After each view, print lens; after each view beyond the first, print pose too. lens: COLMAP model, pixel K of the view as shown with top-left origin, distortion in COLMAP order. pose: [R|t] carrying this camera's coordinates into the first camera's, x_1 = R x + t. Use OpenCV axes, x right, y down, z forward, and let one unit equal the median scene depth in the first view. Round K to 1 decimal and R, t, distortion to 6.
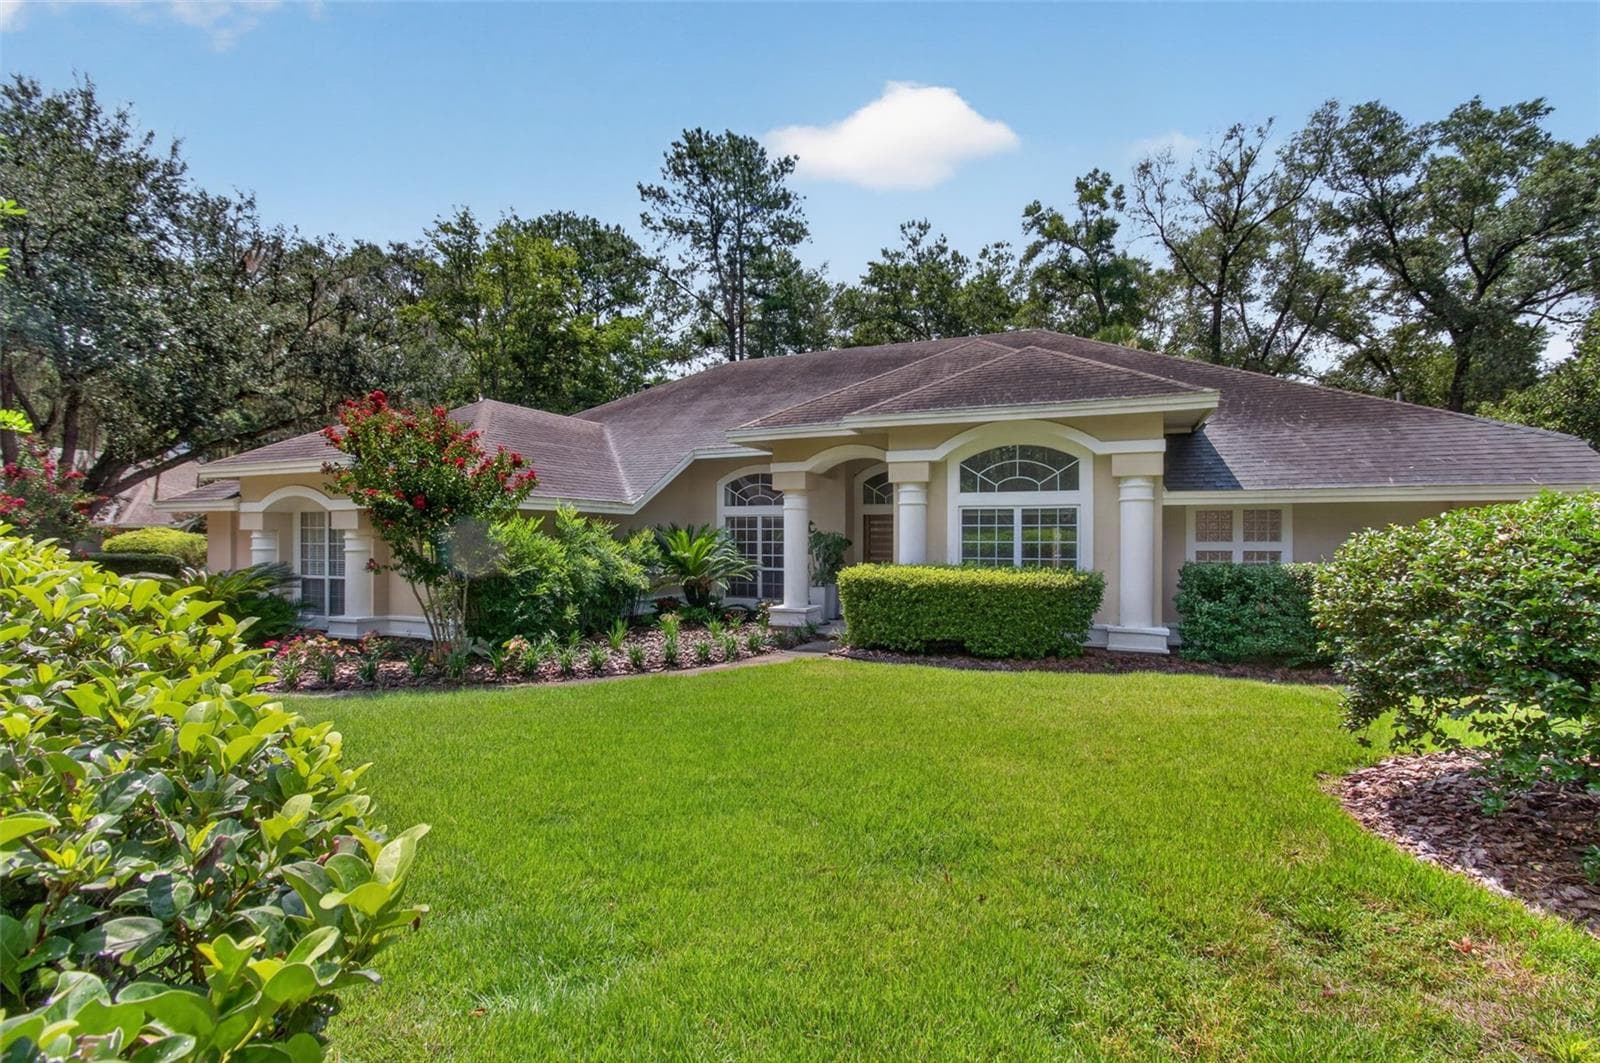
lens RADIAL K [[704.6, 0, 792.2], [0, 704.6, 535.3], [0, 0, 1]] dist [-0.034781, 0.000073]
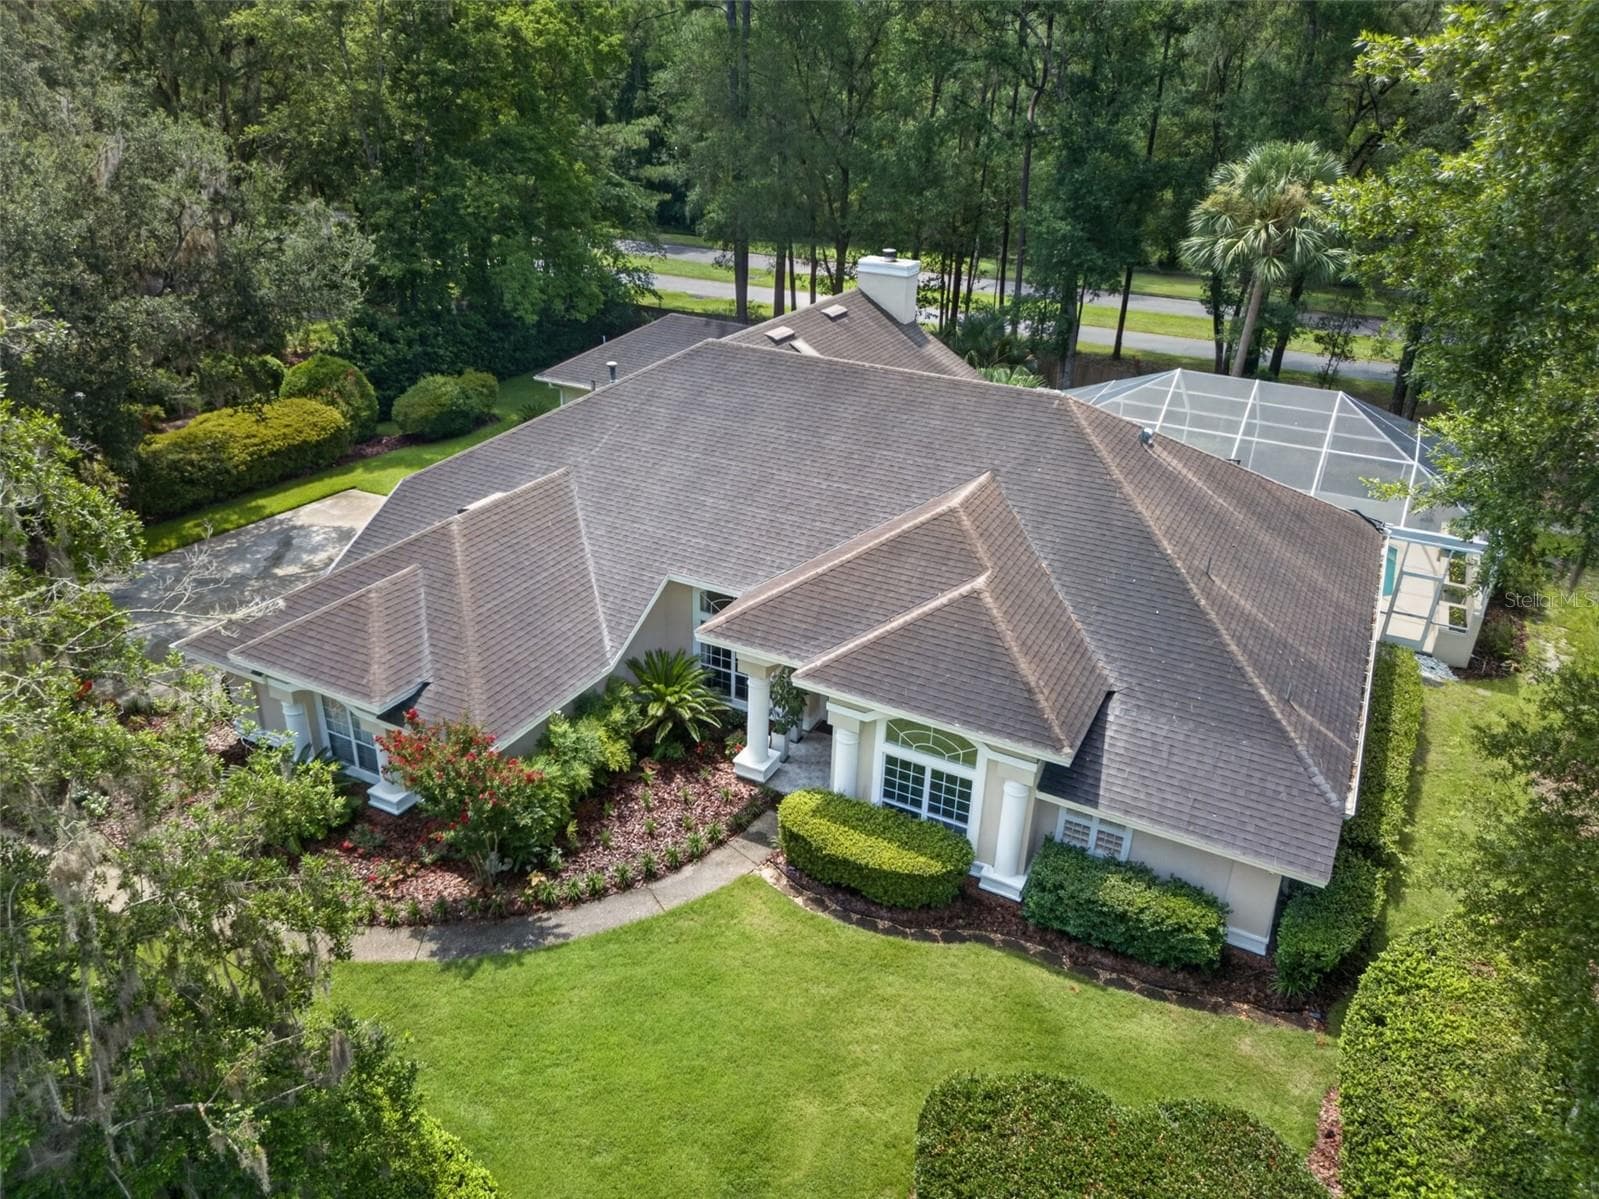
lens RADIAL K [[1106.3, 0, 799.3], [0, 1106.3, 589.5], [0, 0, 1]] dist [0.061376, -0.051613]
pose [[0.998382, 0.048509, -0.029679, 0.132823], [-0.031060, 0.902315, 0.429957, -1.089086], [0.047637, -0.428340, 0.902361, -0.589571]]
